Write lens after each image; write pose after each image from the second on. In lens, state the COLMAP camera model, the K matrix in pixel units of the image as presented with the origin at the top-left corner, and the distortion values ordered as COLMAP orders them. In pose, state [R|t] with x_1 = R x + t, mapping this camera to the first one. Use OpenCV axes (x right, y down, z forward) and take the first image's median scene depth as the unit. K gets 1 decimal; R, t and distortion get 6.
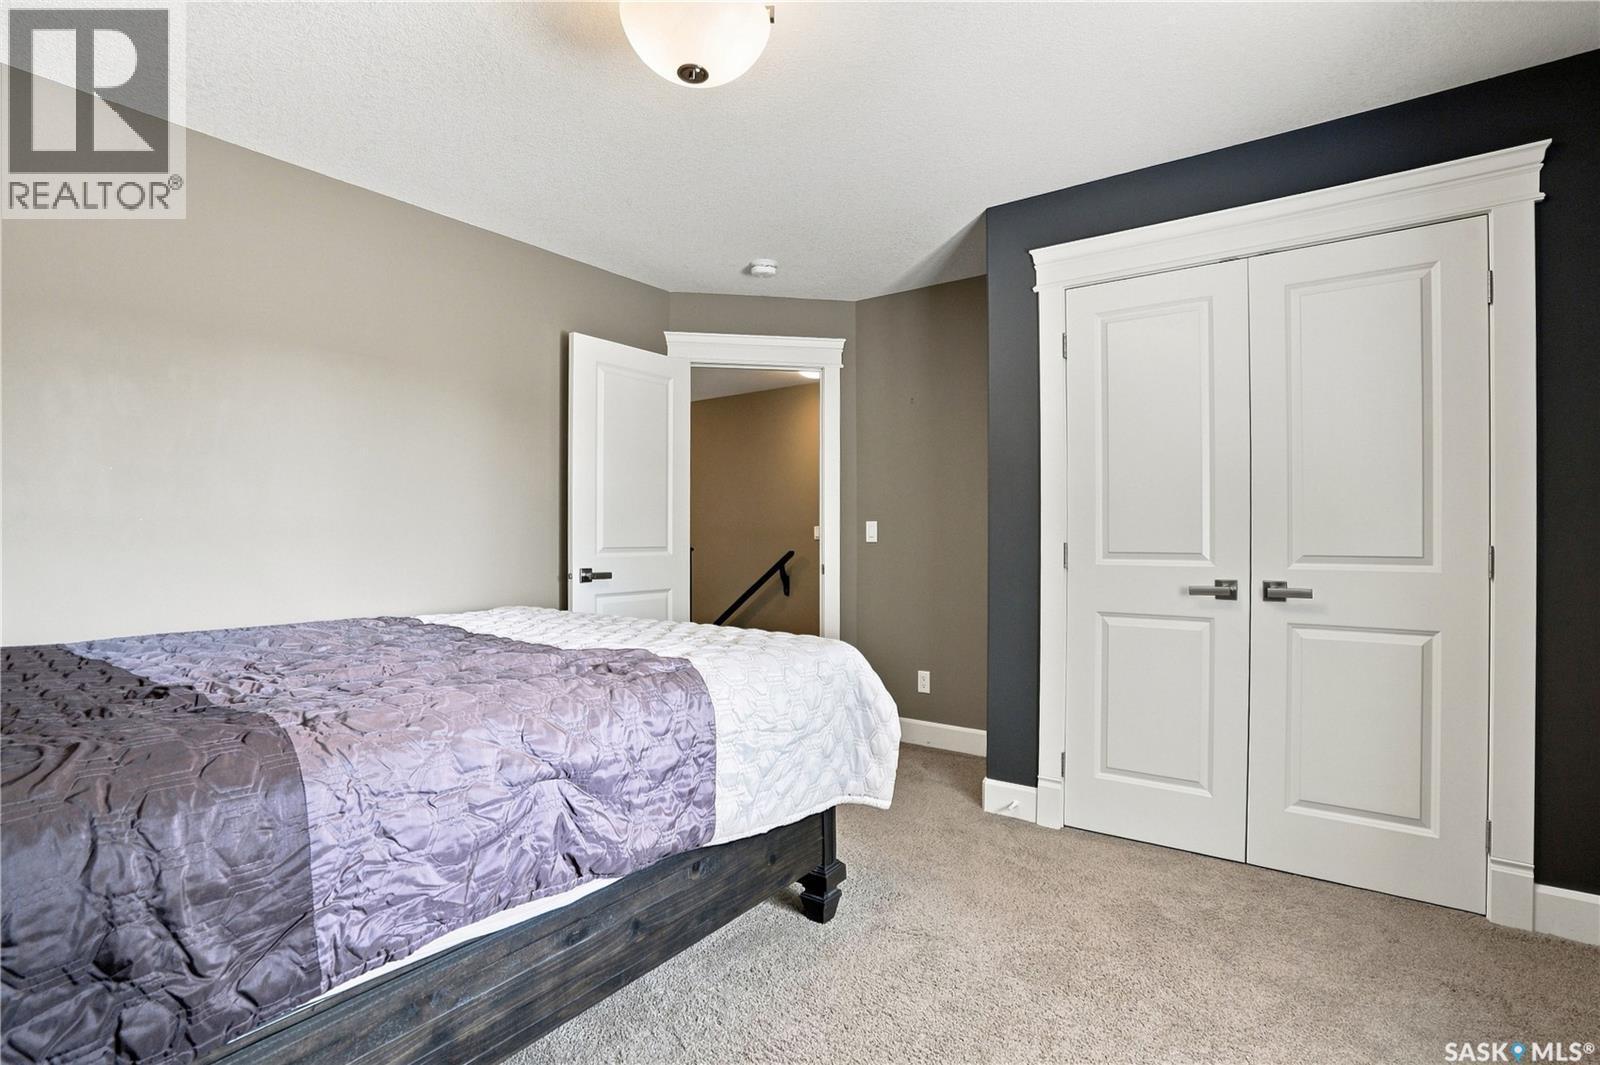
lens RADIAL K [[763.2, 0, 800.0], [0, 763.2, 532.5], [0, 0, 1]] dist [0.000036, 0.000103]
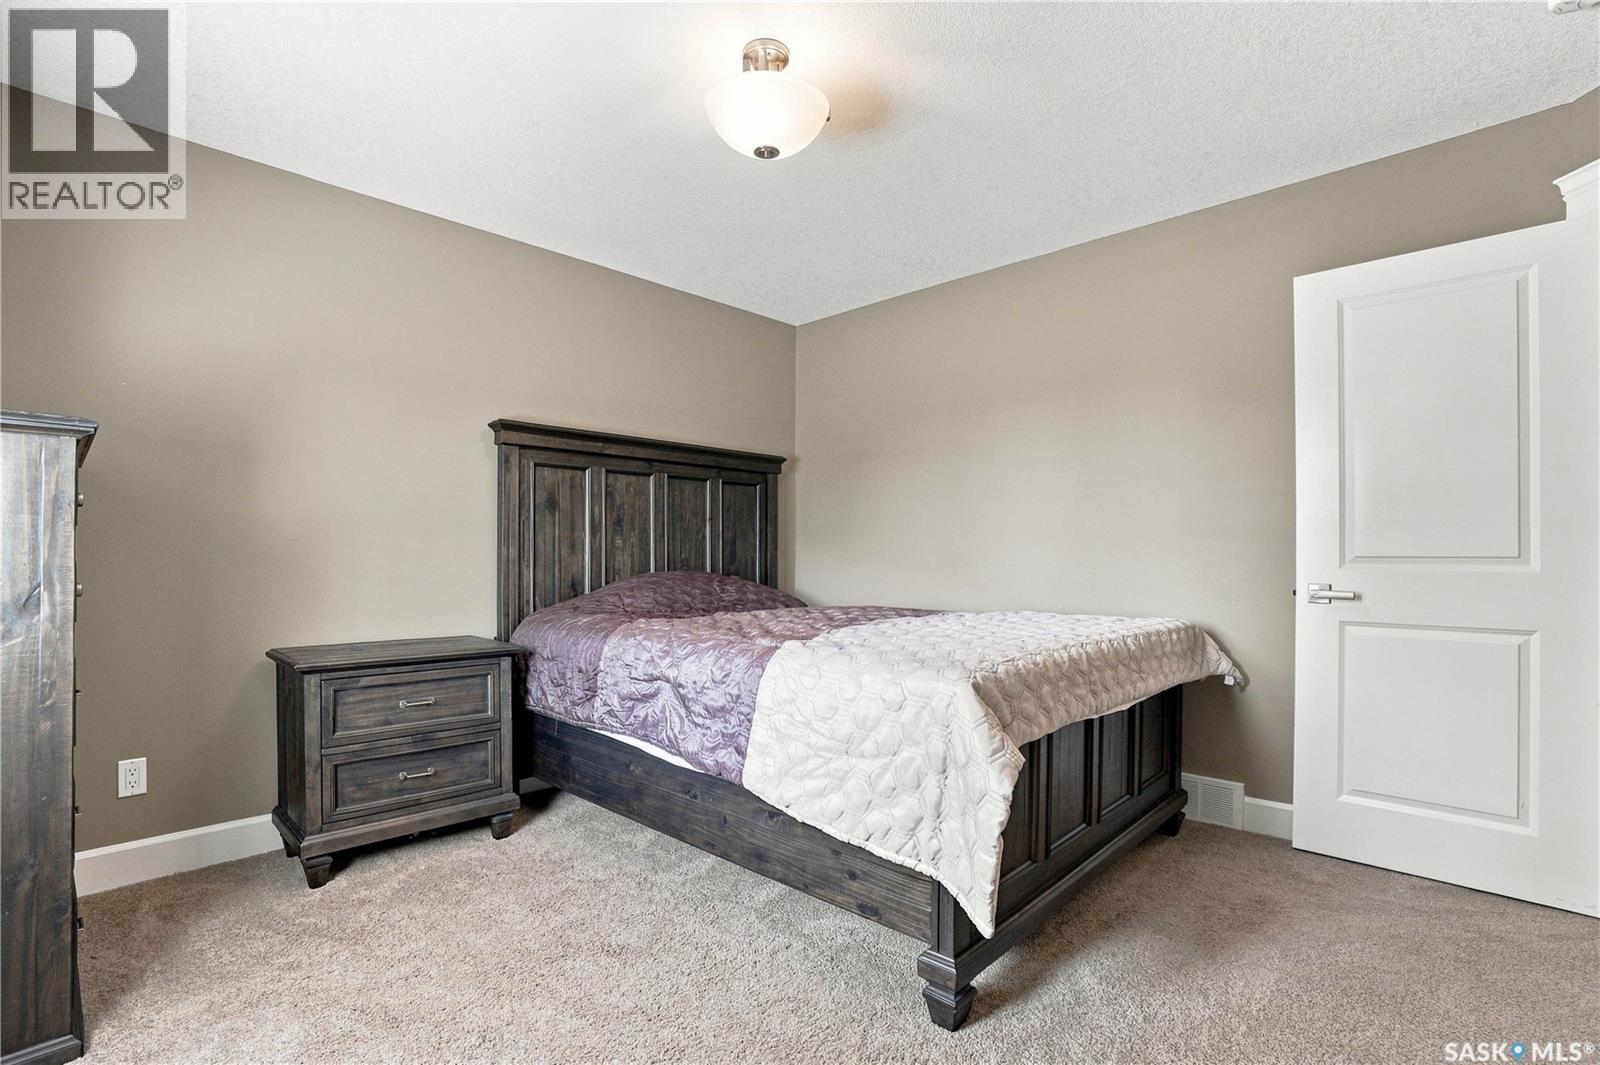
lens RADIAL K [[767.2, 0, 796.4], [0, 767.2, 564.4], [0, 0, 1]] dist [-0.073762, 0.028306]
pose [[-0.134358, 0.003568, -0.990926, 1.108838], [-0.000937, 0.999993, 0.003728, 0.055259], [0.990932, 0.001429, -0.134354, 1.312136]]
